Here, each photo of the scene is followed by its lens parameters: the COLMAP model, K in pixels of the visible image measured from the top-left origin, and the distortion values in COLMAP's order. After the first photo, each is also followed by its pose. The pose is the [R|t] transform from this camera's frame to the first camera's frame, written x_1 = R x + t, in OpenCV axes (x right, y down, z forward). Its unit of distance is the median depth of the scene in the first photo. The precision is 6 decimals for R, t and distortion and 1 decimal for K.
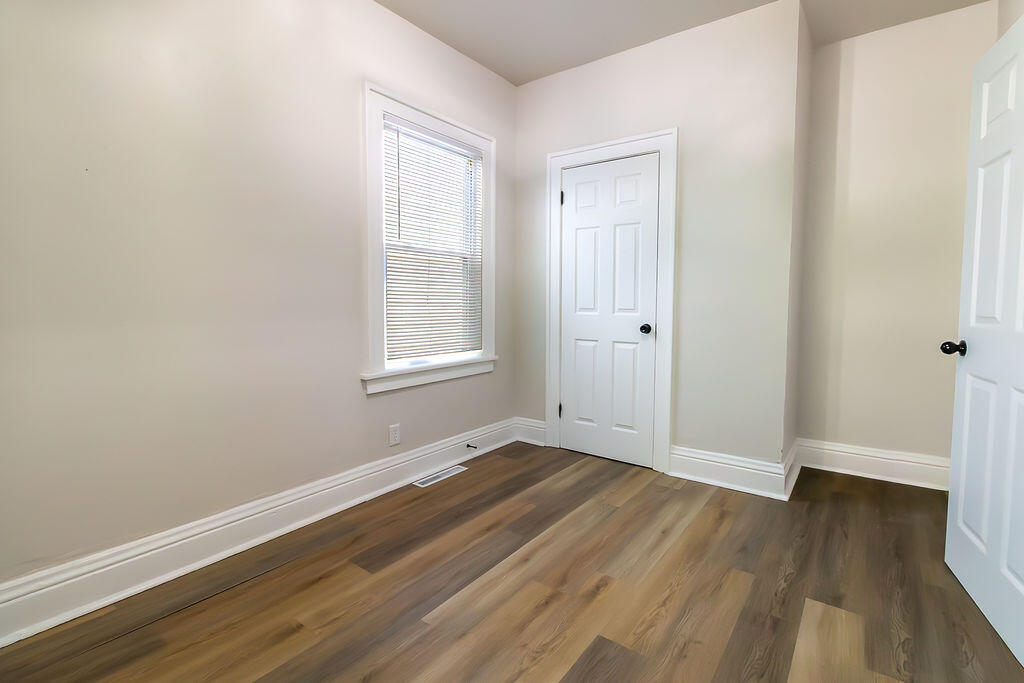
lens RADIAL K [[470.8, 0, 513.6], [0, 470.8, 325.3], [0, 0, 1]] dist [-0.016185, -0.000304]
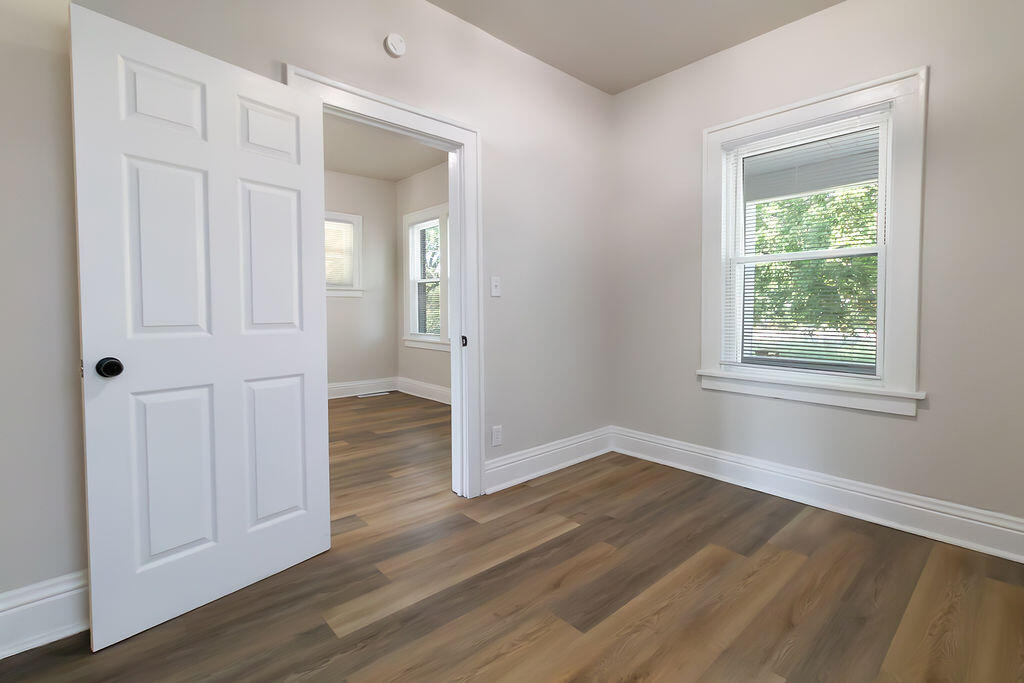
lens RADIAL K [[463.0, 0, 523.1], [0, 463.0, 324.6], [0, 0, 1]] dist [-0.003855, -0.000682]
pose [[-0.982328, -0.008491, 0.186973, 0.069882], [0.007285, 0.996479, 0.083523, -0.056258], [-0.187024, 0.083409, -0.978808, 1.068257]]
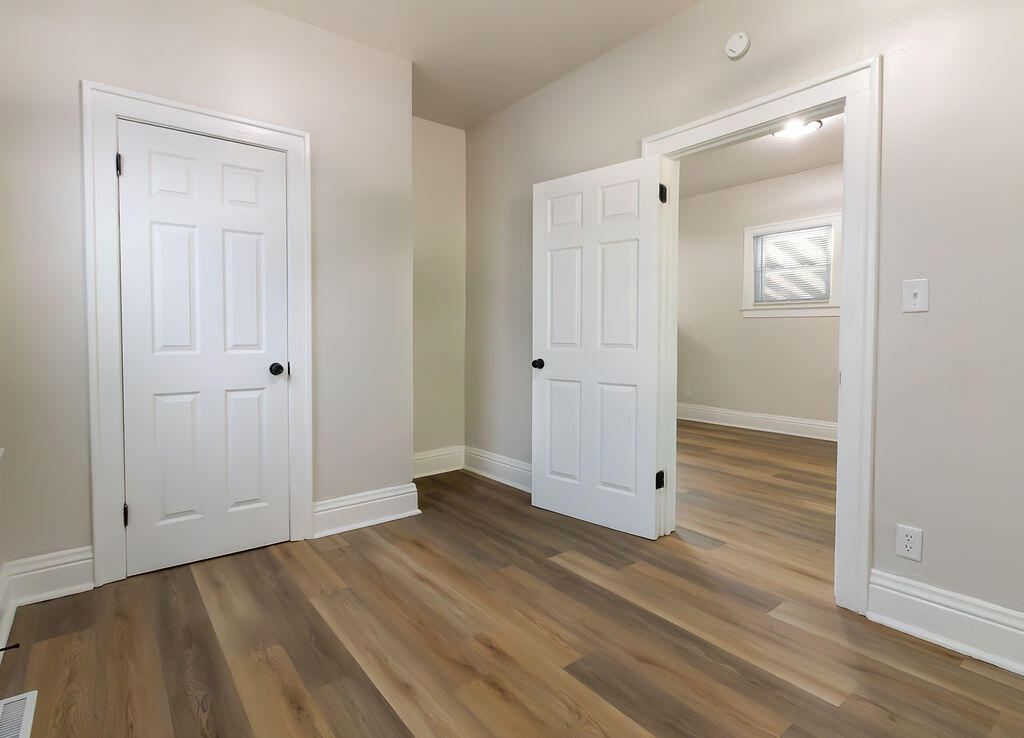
lens RADIAL K [[517.1, 0, 483.0], [0, 517.1, 349.9], [0, 0, 1]] dist [0.000243, -0.000342]
pose [[0.284608, -0.033287, 0.958066, -0.491296], [0.051798, 0.998471, 0.019304, -0.025926], [-0.957244, 0.044132, 0.285897, 0.442875]]
